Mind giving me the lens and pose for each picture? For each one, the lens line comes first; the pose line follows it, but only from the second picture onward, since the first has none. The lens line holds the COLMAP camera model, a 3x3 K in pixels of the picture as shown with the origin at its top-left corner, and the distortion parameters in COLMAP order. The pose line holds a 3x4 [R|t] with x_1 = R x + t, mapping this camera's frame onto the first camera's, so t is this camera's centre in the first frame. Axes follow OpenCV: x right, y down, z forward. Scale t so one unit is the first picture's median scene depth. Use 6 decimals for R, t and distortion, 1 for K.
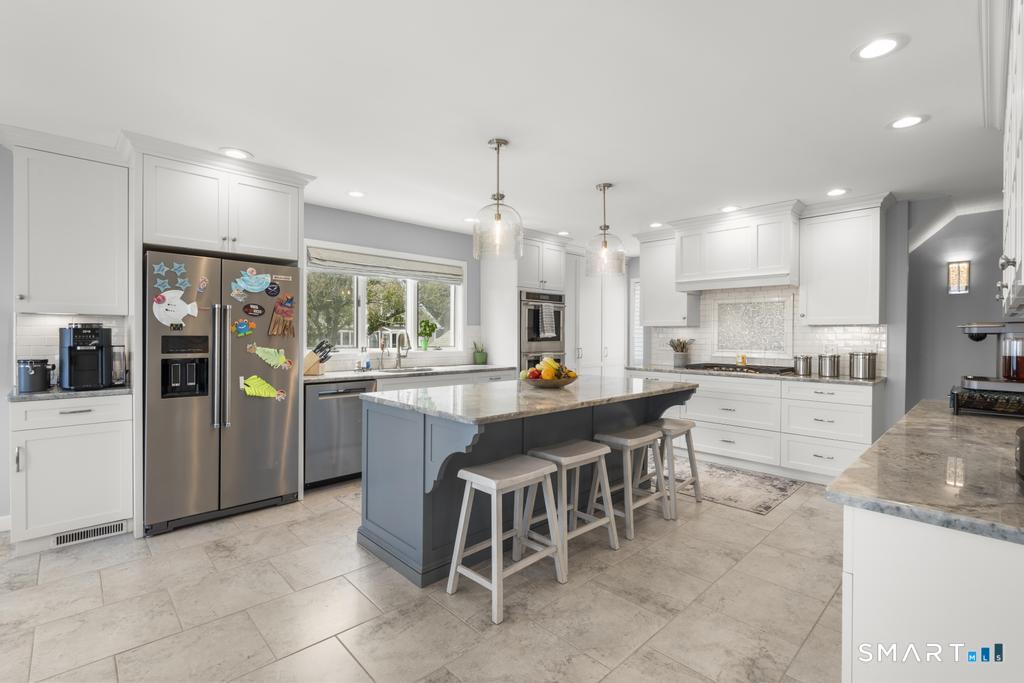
lens RADIAL K [[461.6, 0, 509.6], [0, 461.6, 339.4], [0, 0, 1]] dist [0.000245, 0.000701]
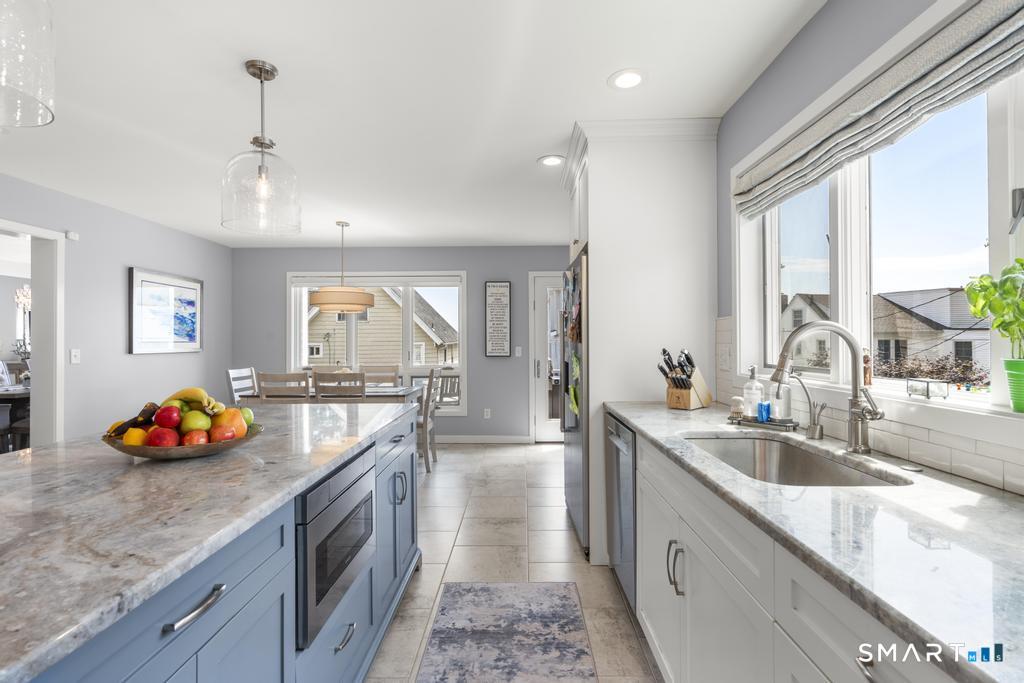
lens RADIAL K [[477.5, 0, 510.0], [0, 477.5, 338.0], [0, 0, 1]] dist [-0.001328, 0.000700]
pose [[-0.705249, -0.006645, -0.708929, 0.167561], [-0.005665, 0.999977, -0.003737, -0.008562], [0.708937, 0.001380, -0.705270, 1.365068]]
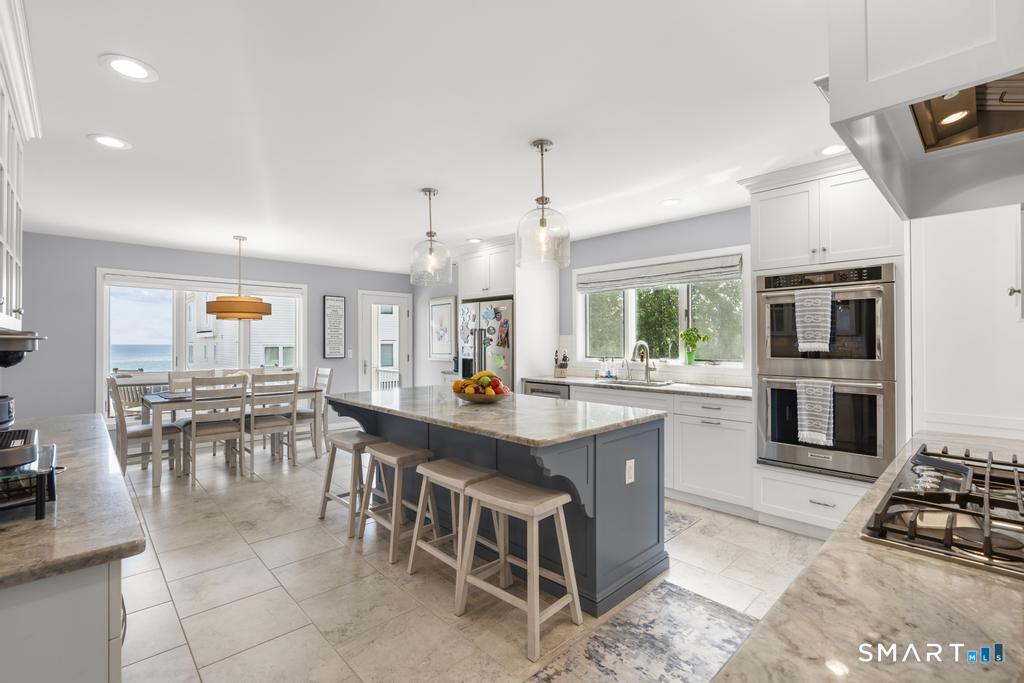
lens RADIAL K [[461.6, 0, 509.6], [0, 461.6, 339.4], [0, 0, 1]] dist [0.000245, 0.000701]
pose [[-0.007589, -0.008599, -0.999934, 0.914508], [-0.006913, 0.999940, -0.008547, -0.017115], [0.999947, 0.006848, -0.007648, 0.935514]]
